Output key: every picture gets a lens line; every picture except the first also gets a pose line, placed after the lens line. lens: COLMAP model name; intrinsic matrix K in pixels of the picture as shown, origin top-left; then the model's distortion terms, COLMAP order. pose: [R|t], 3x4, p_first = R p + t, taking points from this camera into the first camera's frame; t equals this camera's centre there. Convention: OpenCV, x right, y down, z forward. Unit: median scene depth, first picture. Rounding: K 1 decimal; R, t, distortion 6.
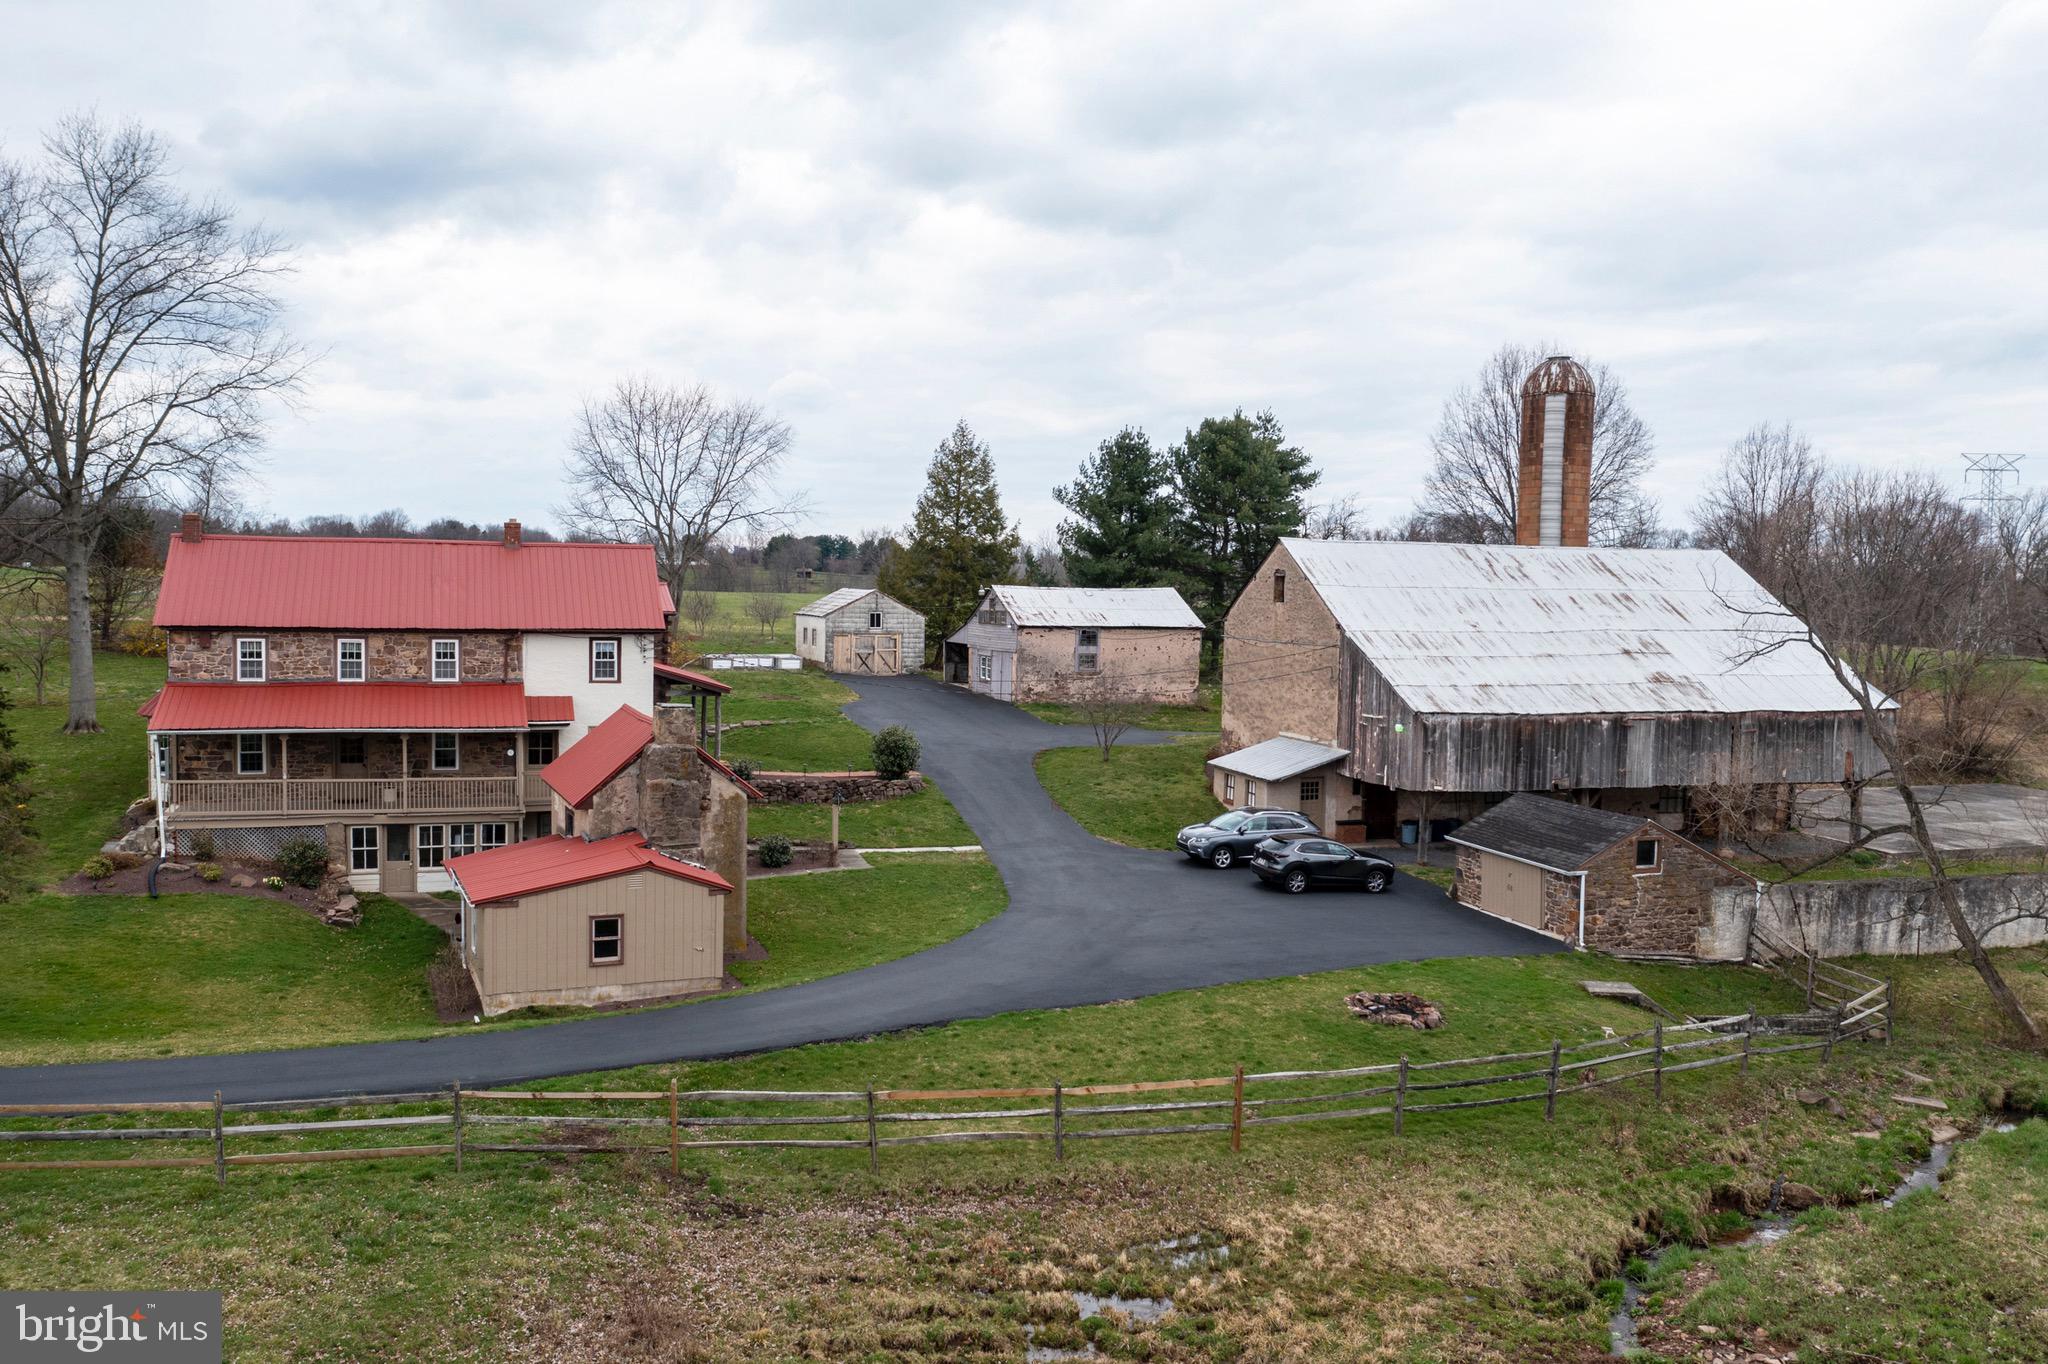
lens RADIAL K [[1656.6, 0, 1021.4], [0, 1656.6, 679.7], [0, 0, 1]] dist [-0.000996, -0.004477]
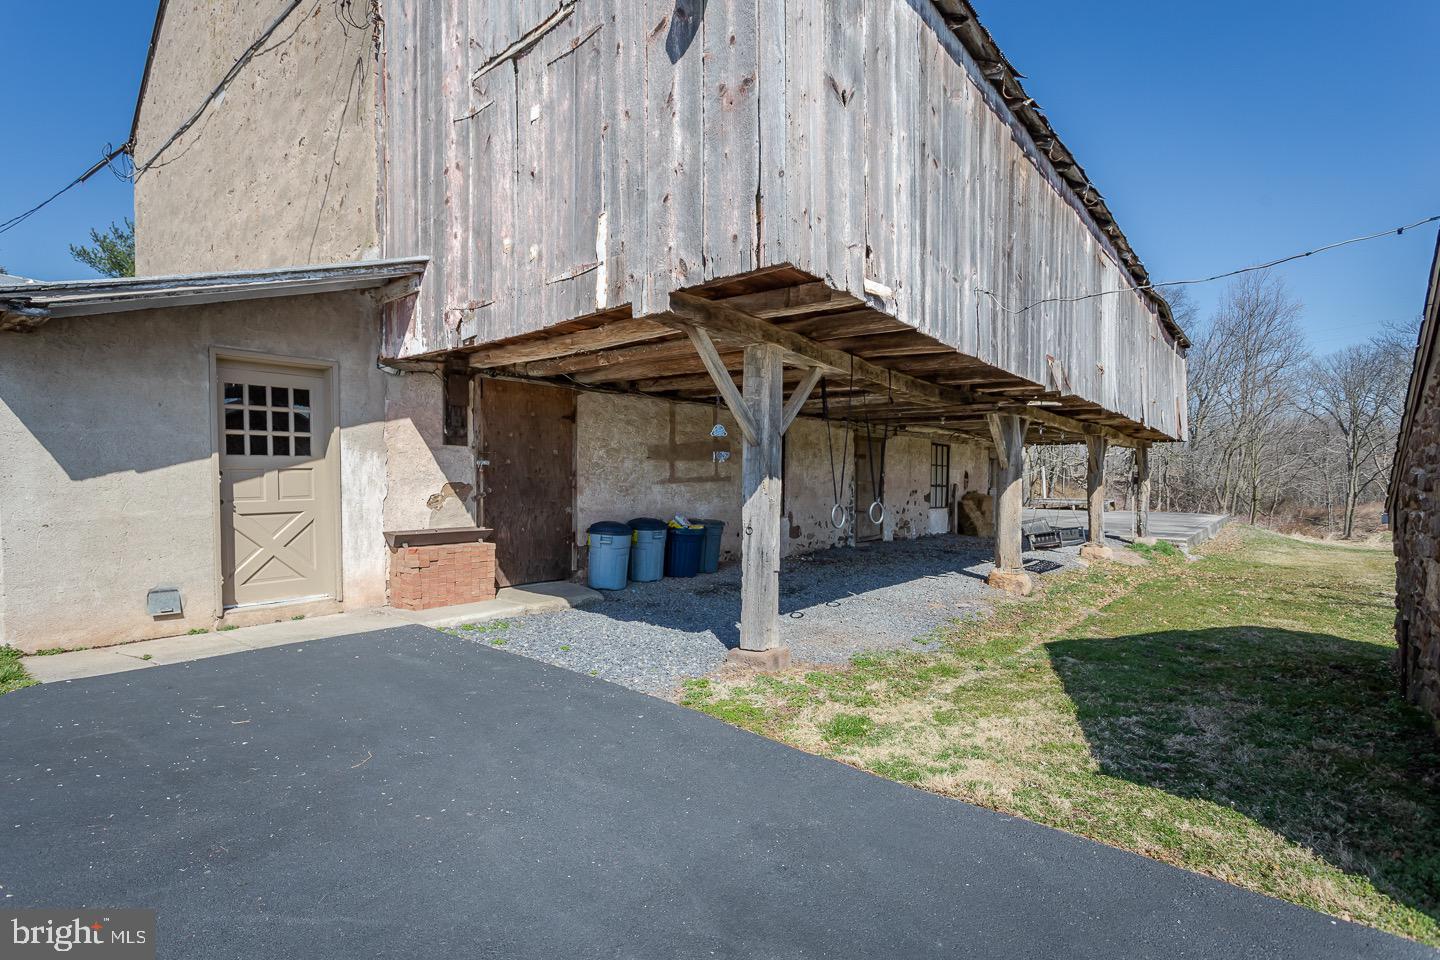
lens RADIAL K [[732.0, 0, 715.5], [0, 732.0, 485.8], [0, 0, 1]] dist [-0.011833, 0.006191]
pose [[0.848544, -0.031221, 0.528204, 0.179041], [0.057148, 0.997826, -0.032828, 0.088117], [-0.526030, 0.058042, 0.848483, 0.900101]]
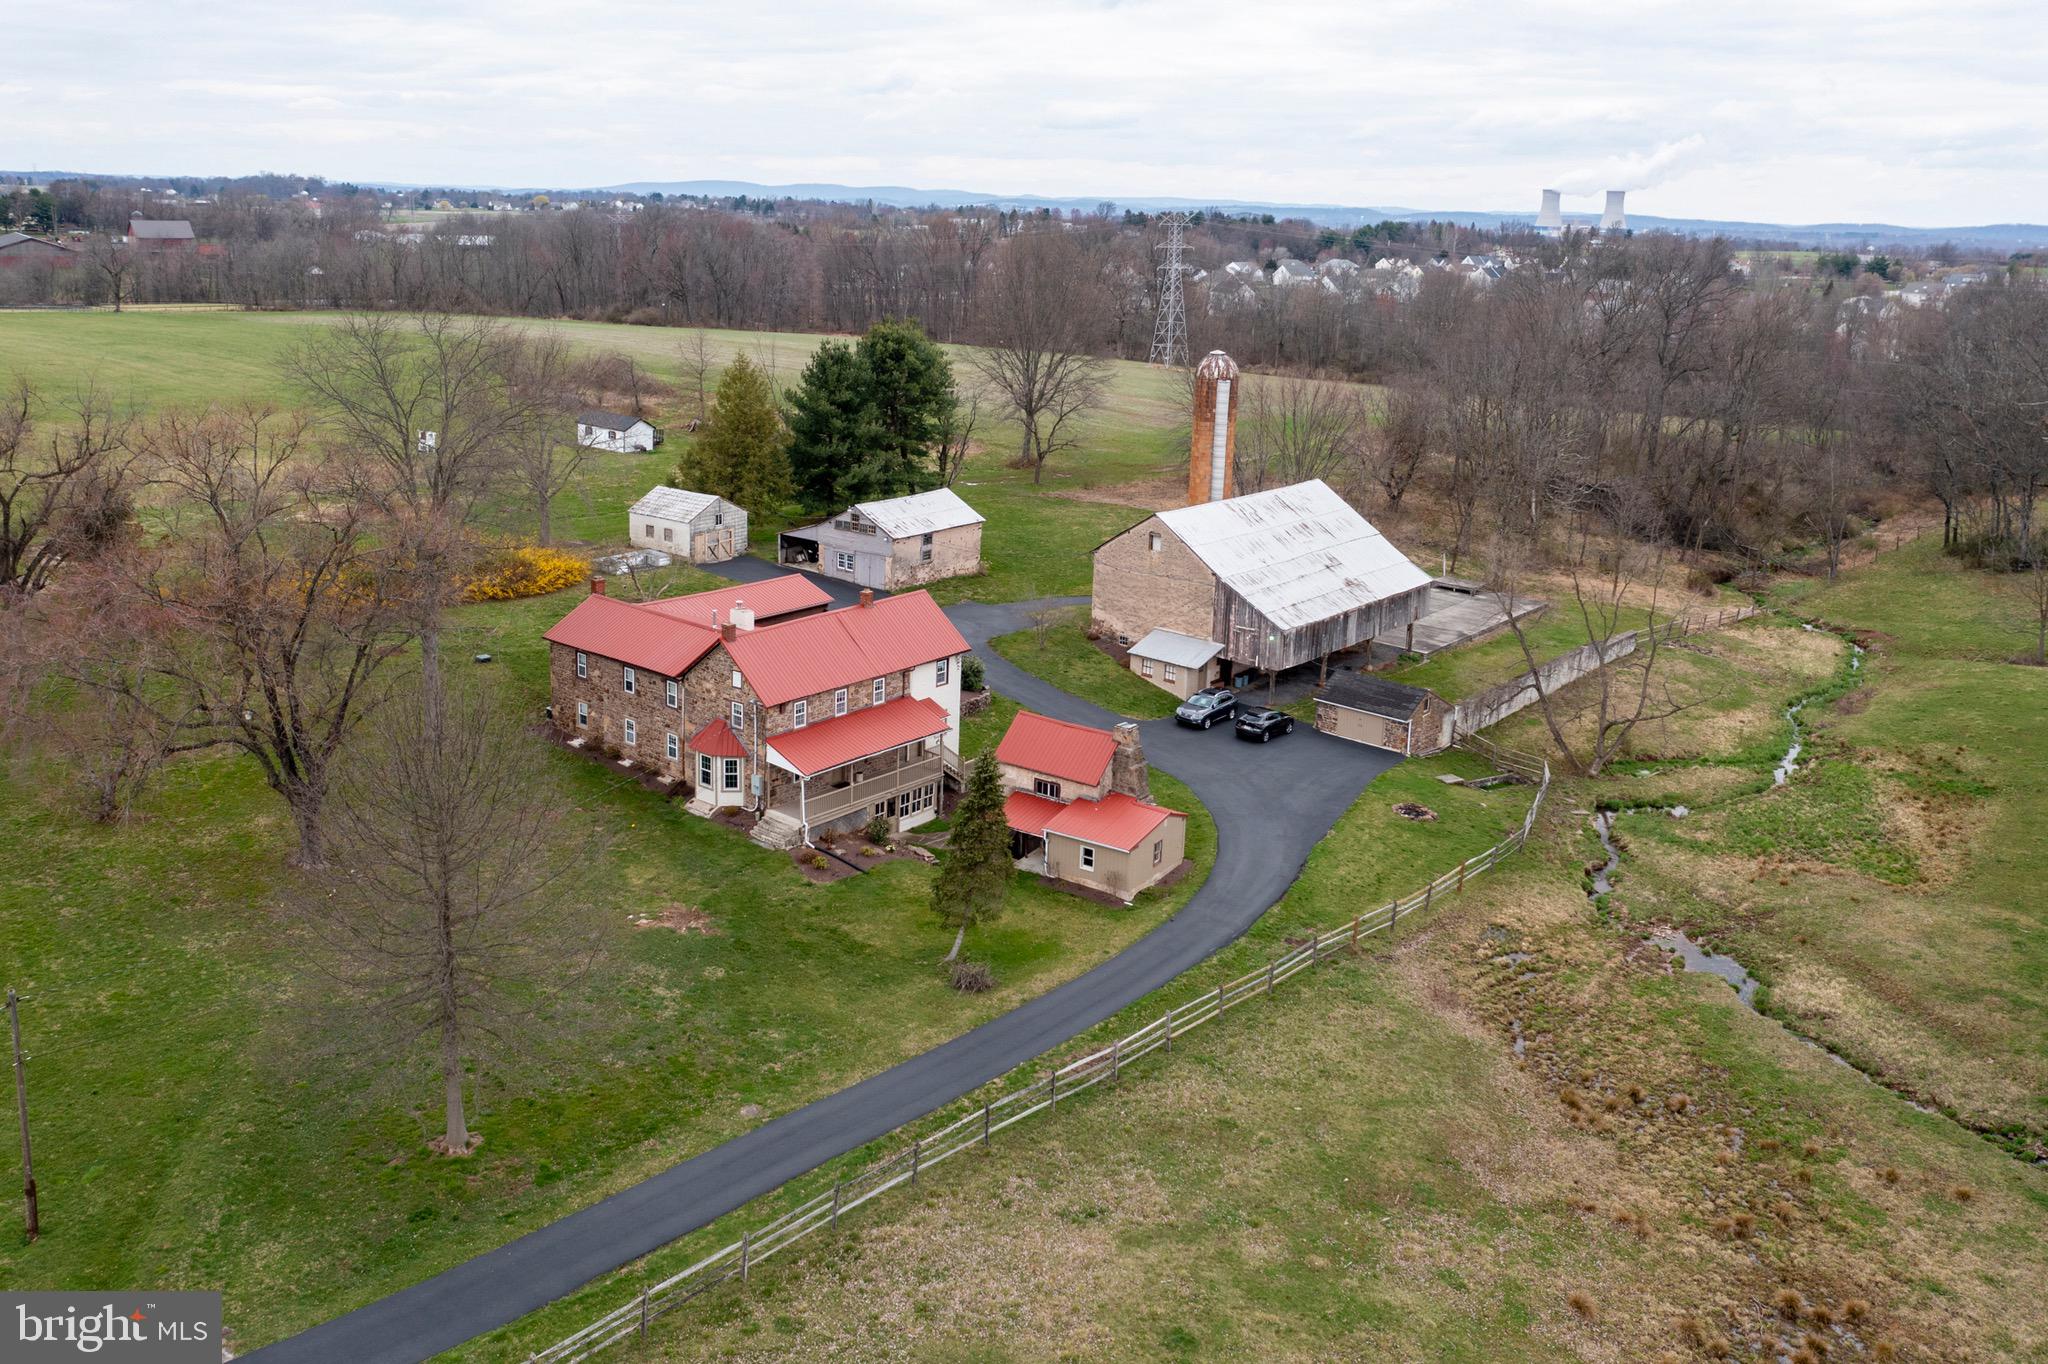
lens RADIAL K [[1656.6, 0, 1023.4], [0, 1656.6, 679.0], [0, 0, 1]] dist [-0.000996, -0.004477]
pose [[0.837041, -0.142495, 0.528259, -0.962162], [0.011873, 0.969994, 0.242838, -0.368929], [-0.547011, -0.196993, 0.813617, -0.355524]]
